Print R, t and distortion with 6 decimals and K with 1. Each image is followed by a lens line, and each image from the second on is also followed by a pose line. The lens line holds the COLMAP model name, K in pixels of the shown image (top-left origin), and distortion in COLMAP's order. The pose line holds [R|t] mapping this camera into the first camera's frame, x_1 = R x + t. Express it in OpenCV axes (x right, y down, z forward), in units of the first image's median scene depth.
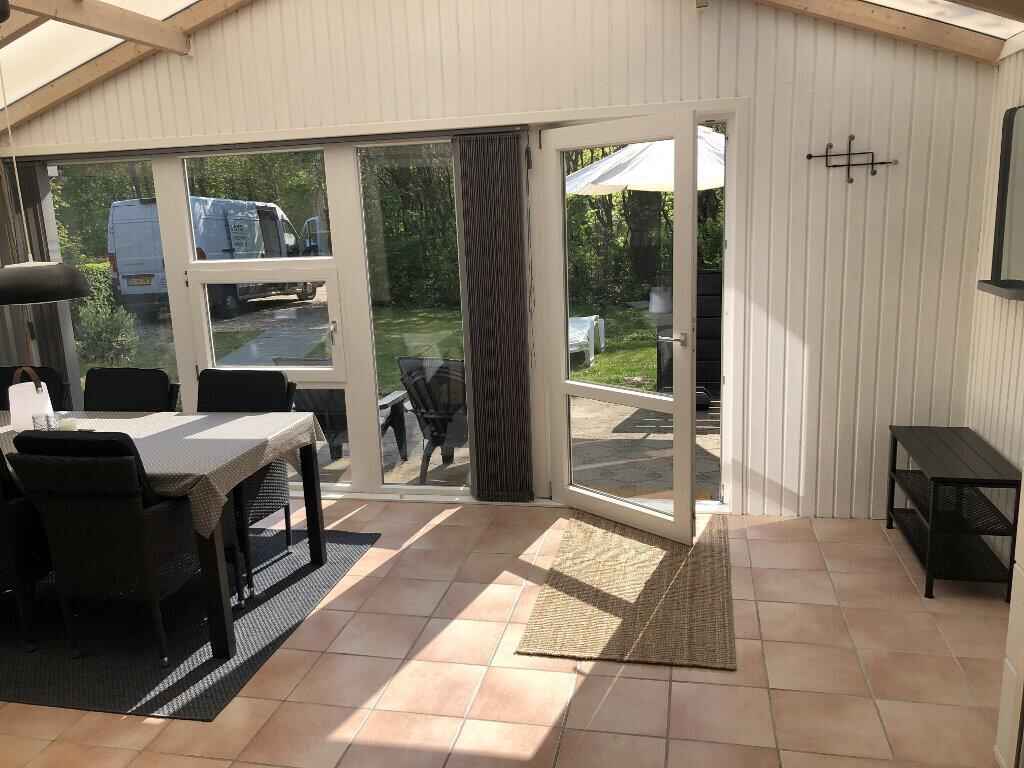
lens RADIAL K [[839.6, 0, 511.2], [0, 839.6, 384.1], [0, 0, 1]] dist [0.032713, -0.039459]
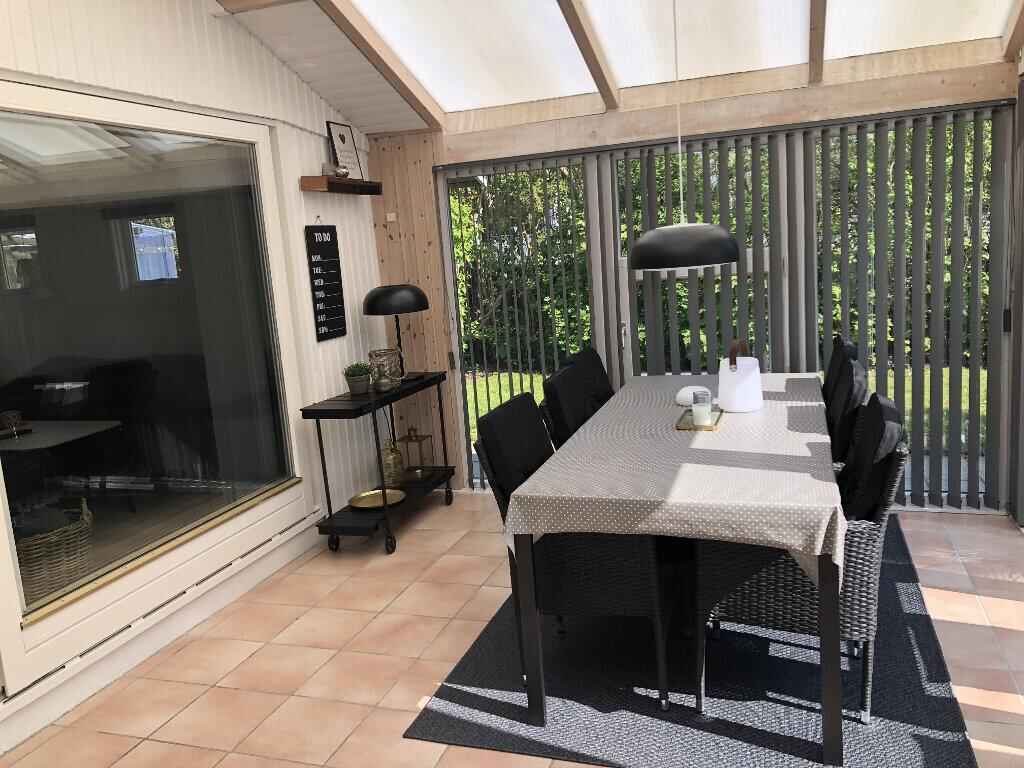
lens RADIAL K [[839.6, 0, 509.7], [0, 839.6, 383.8], [0, 0, 1]] dist [0.032713, -0.039459]
pose [[-0.124249, 0.213015, -0.969117, 0.420333], [-0.133385, 0.964234, 0.229043, -0.189975], [0.983245, 0.157724, -0.091392, 1.078835]]
